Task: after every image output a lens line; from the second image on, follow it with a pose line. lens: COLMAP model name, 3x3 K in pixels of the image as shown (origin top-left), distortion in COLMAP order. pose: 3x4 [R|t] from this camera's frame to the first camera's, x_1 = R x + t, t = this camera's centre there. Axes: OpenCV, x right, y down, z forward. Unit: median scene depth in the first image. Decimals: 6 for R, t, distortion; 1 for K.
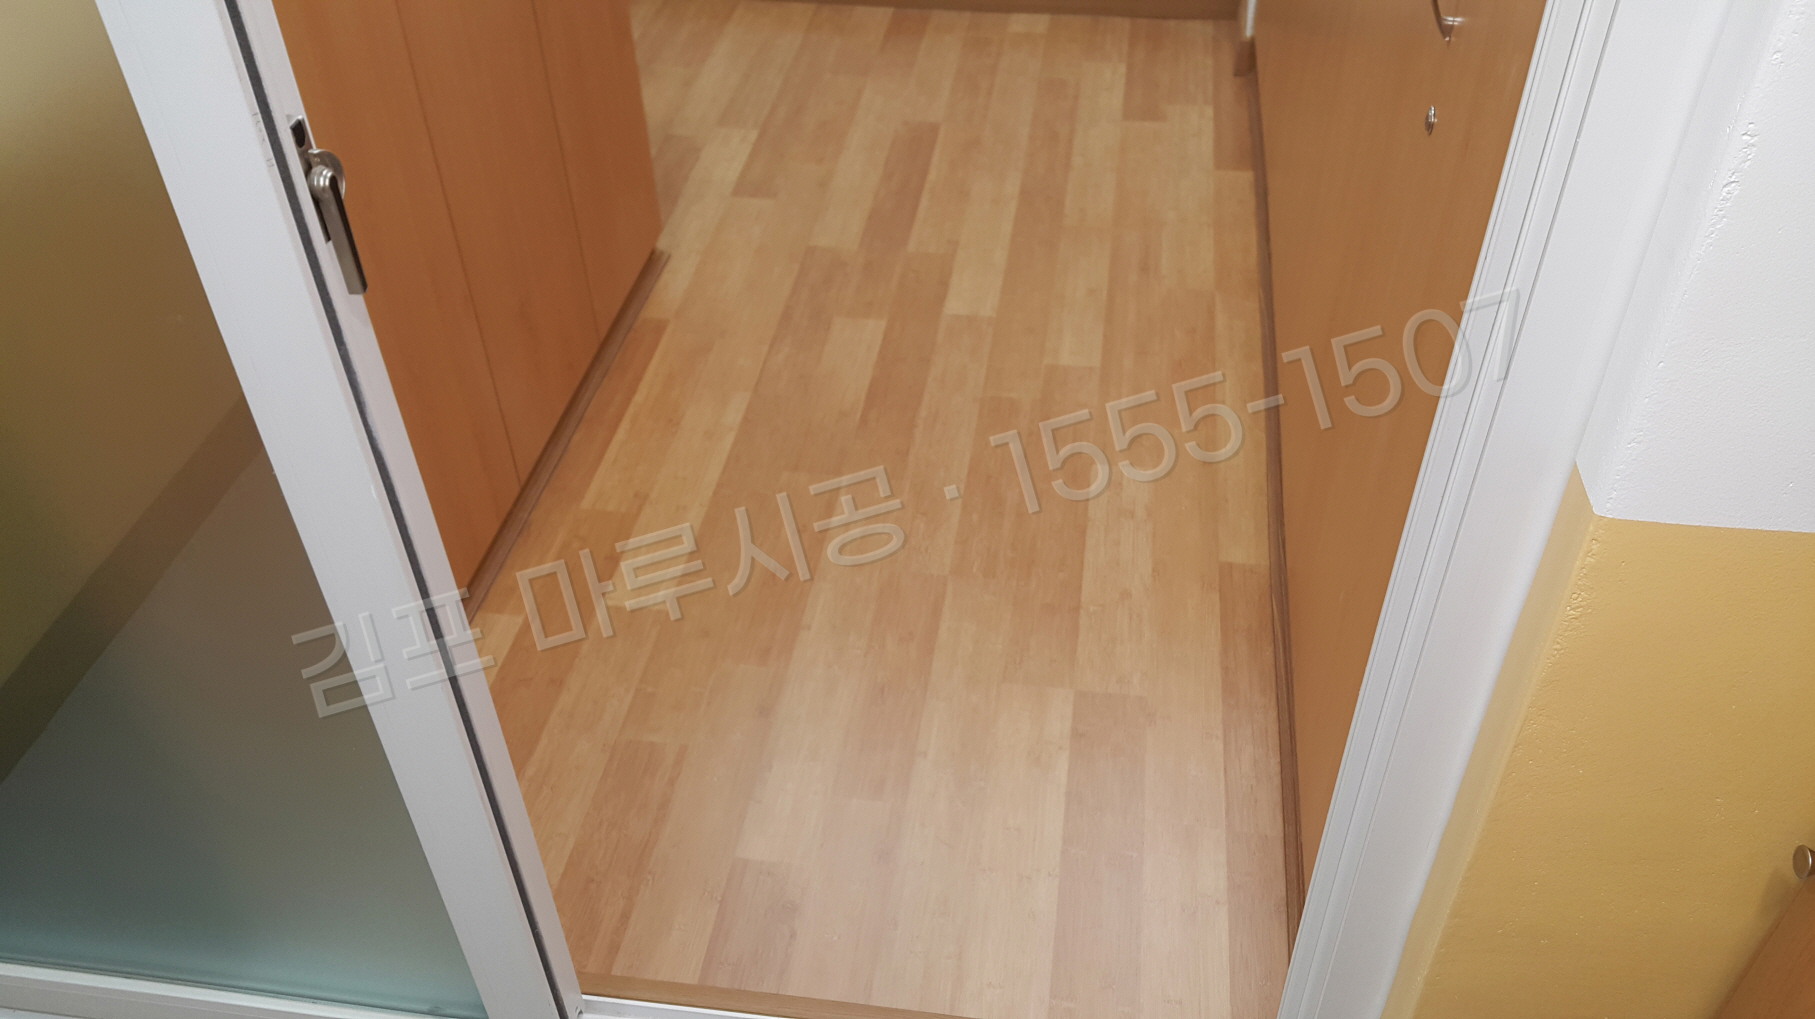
lens RADIAL K [[1484.9, 0, 919.0], [0, 1484.9, 509.5], [0, 0, 1]] dist [0.046698, -0.002022]
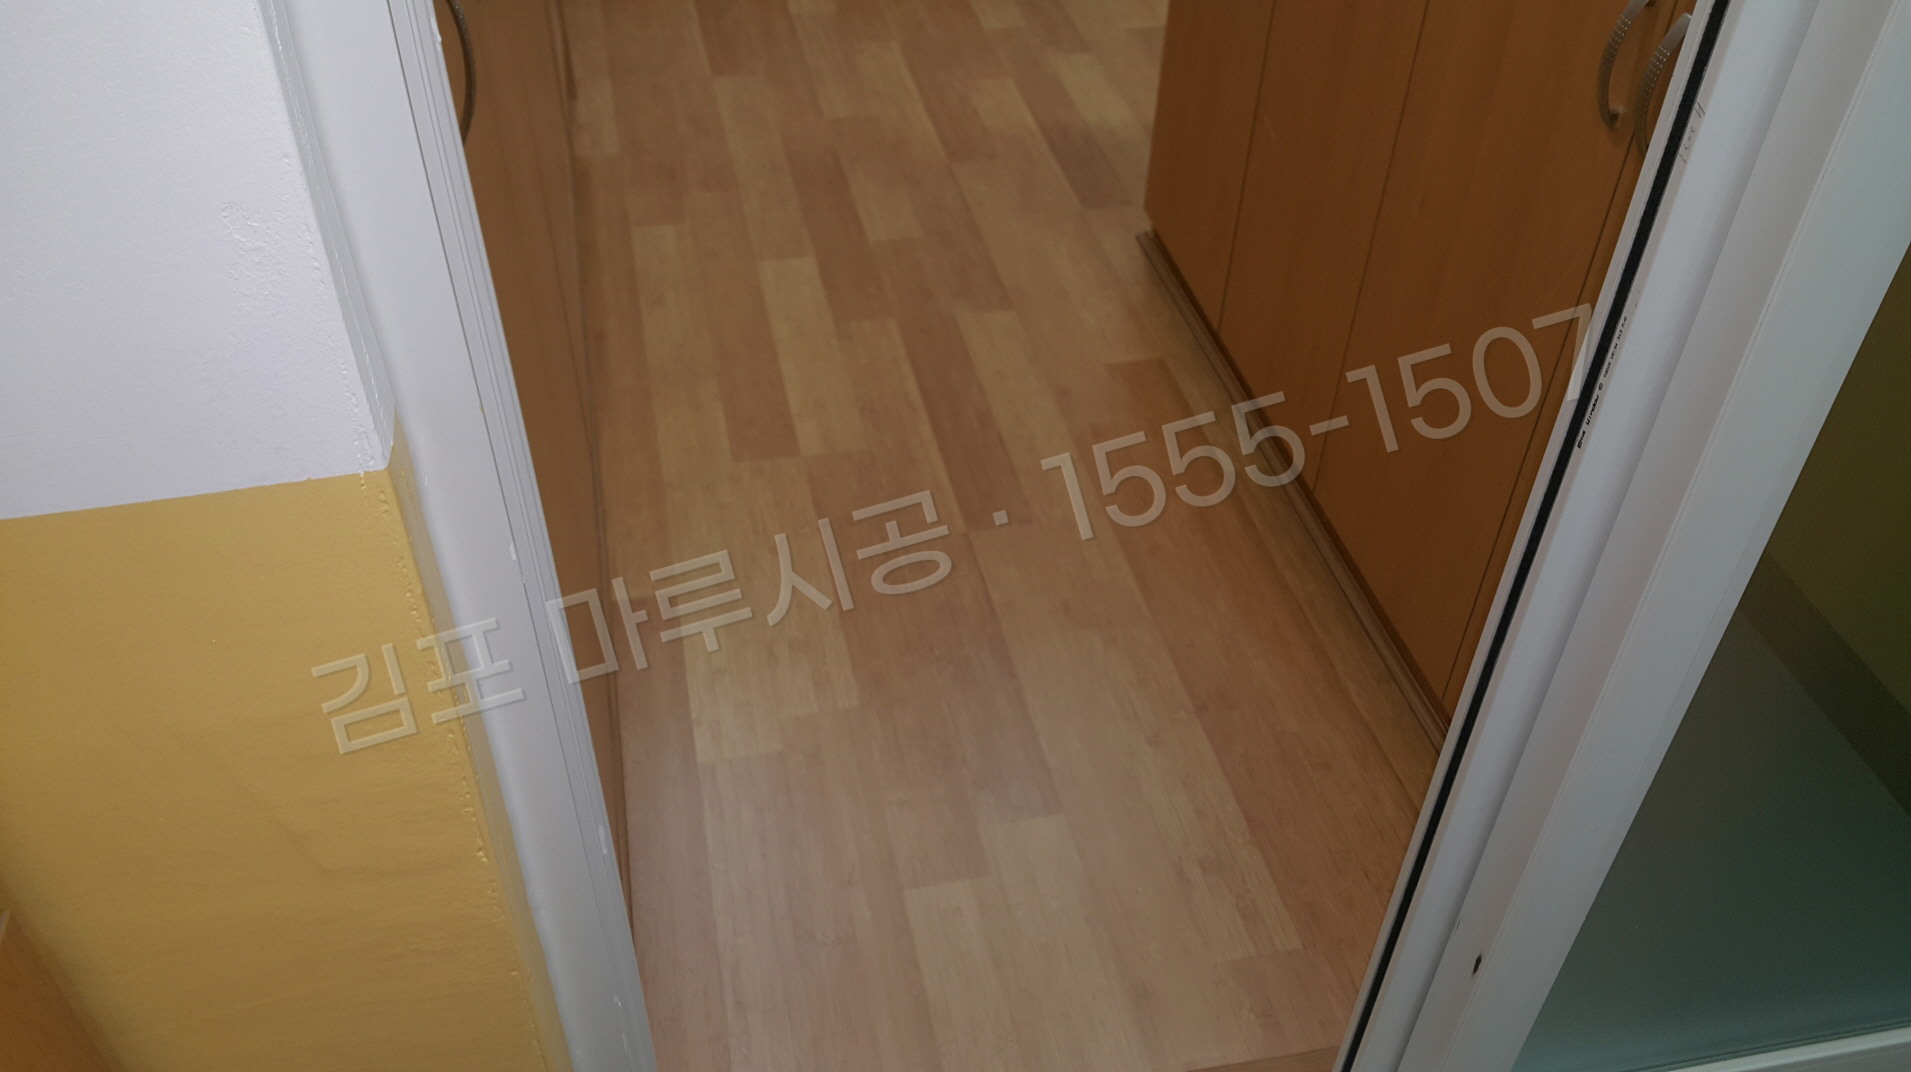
lens RADIAL K [[1563.5, 0, 967.6], [0, 1563.5, 536.0], [0, 0, 1]] dist [0.046698, -0.002022]
pose [[-0.934490, 0.236934, -0.265690, 0.292669], [-0.236785, 0.143610, 0.960890, -1.375232], [0.265823, 0.960853, -0.078100, 1.645211]]
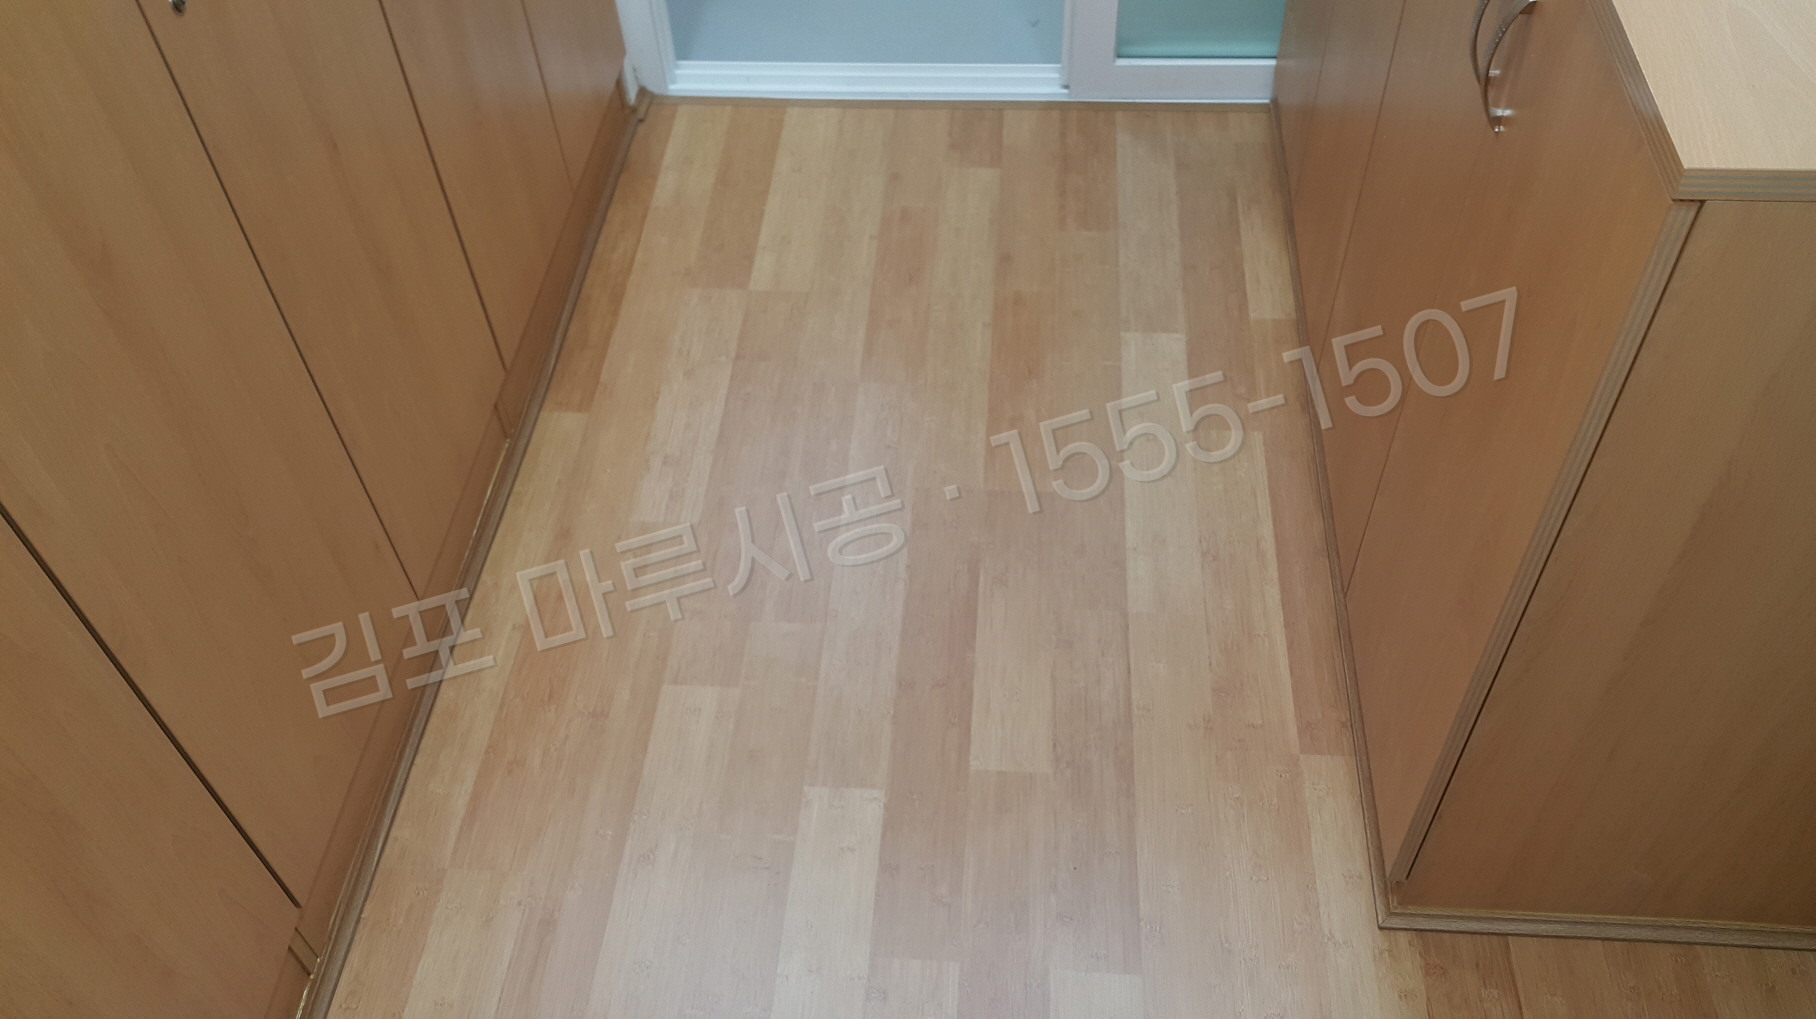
lens RADIAL K [[1485.8, 0, 919.5], [0, 1485.8, 509.5], [0, 0, 1]] dist [0.046698, -0.002022]
pose [[-0.996555, 0.081105, -0.017351, 0.003500], [-0.016101, 0.016043, 0.999742, -1.017376], [0.081362, 0.996576, -0.014681, 1.154508]]
